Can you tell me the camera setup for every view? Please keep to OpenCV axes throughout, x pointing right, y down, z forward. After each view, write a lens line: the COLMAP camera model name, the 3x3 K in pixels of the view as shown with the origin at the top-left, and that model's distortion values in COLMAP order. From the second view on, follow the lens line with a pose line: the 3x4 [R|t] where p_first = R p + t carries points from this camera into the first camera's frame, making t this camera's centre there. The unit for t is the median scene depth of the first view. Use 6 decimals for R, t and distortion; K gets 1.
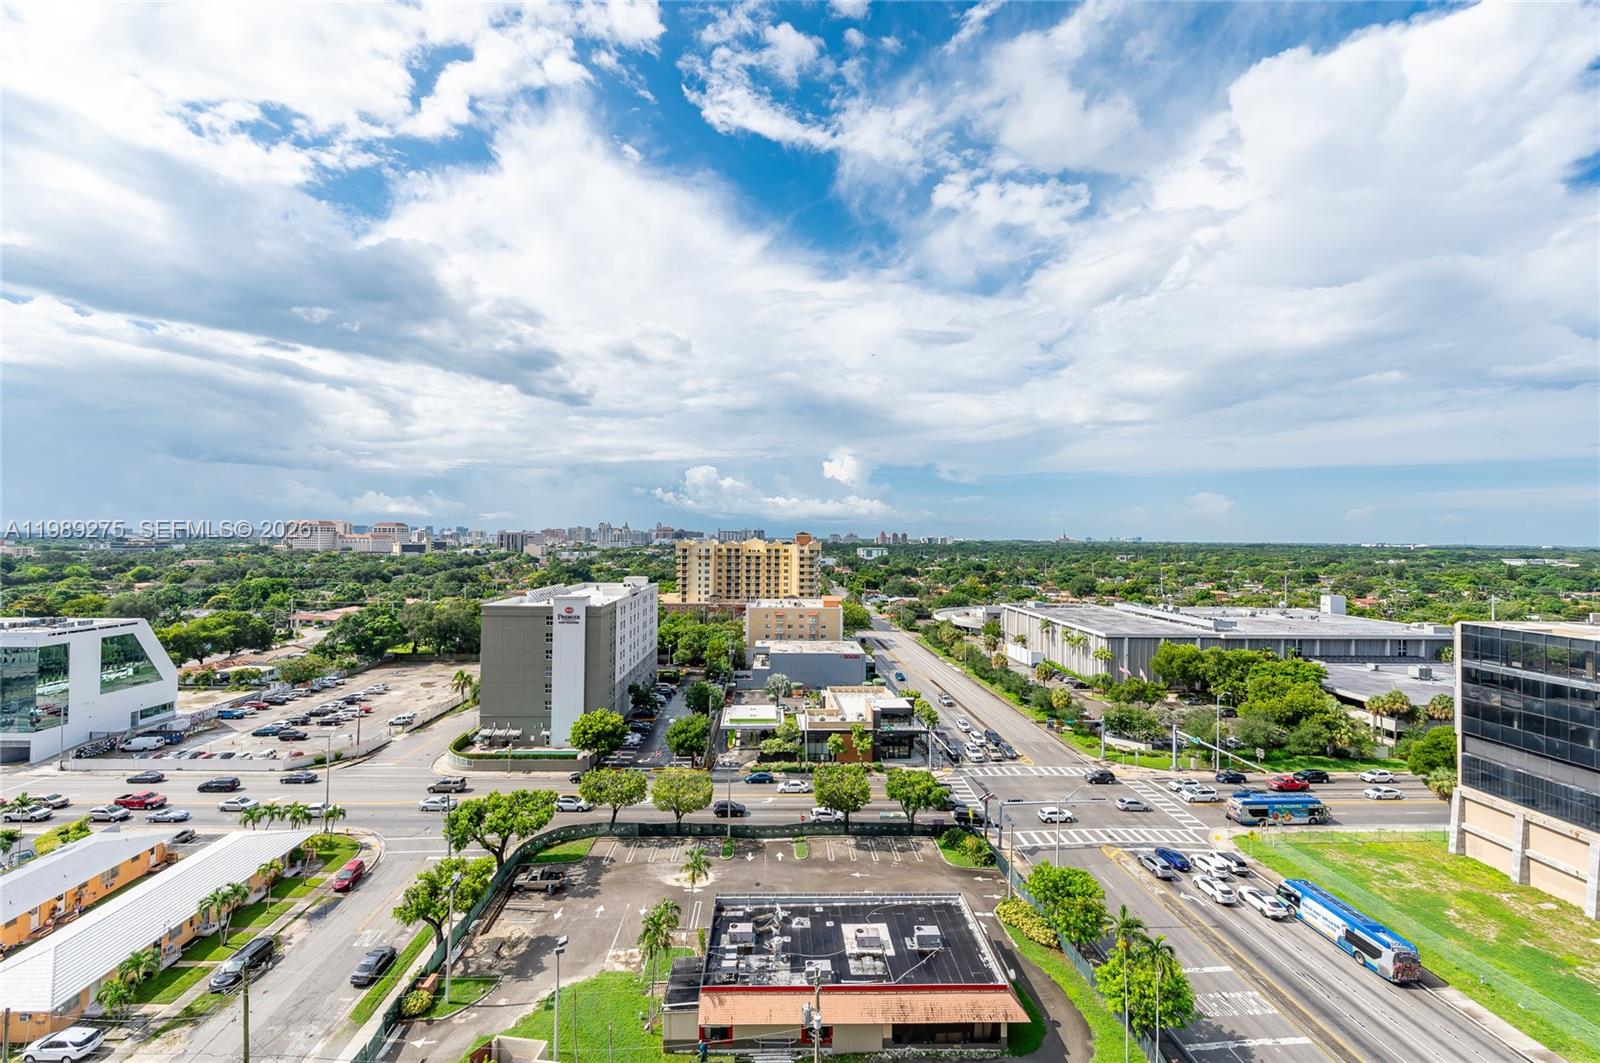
lens RADIAL K [[591.6, 0, 793.9], [0, 591.6, 534.0], [0, 0, 1]] dist [0.000512, -0.000212]
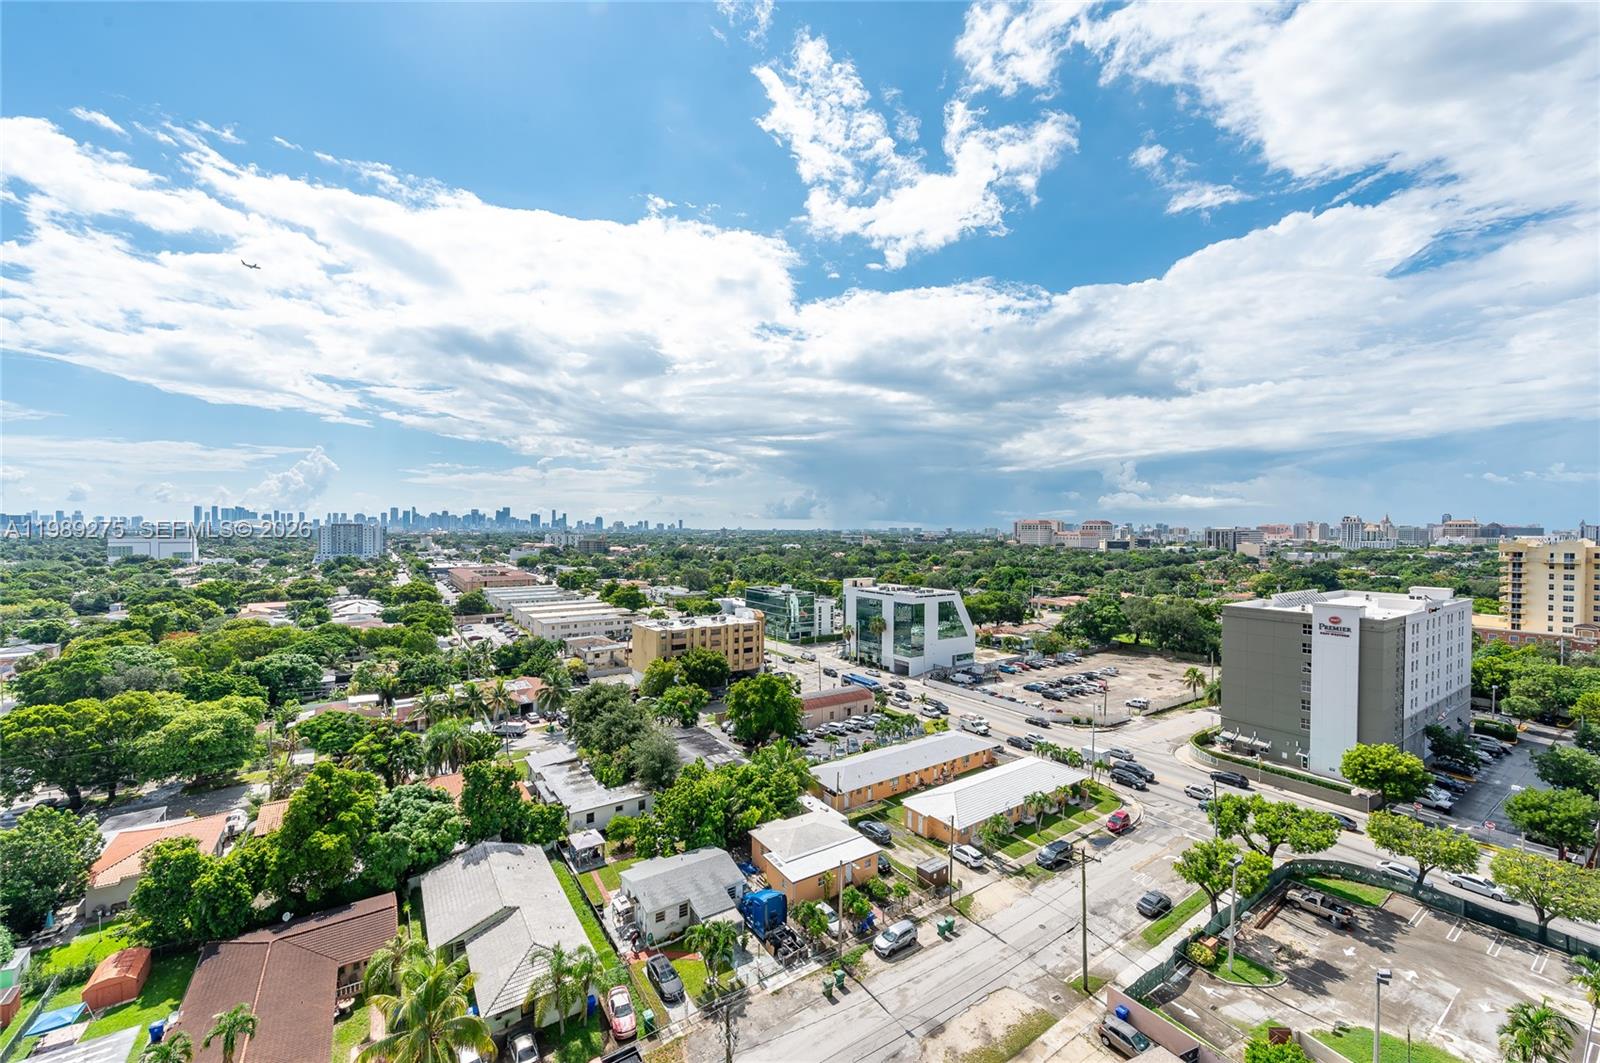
lens RADIAL K [[631.7, 0, 788.4], [0, 631.7, 532.5], [0, 0, 1]] dist [0.000542, -0.000268]
pose [[0.538036, -0.000098, -0.842922, -0.028295], [0.003621, 0.999991, 0.002195, -0.004123], [0.842914, -0.004233, 0.538032, -0.157607]]
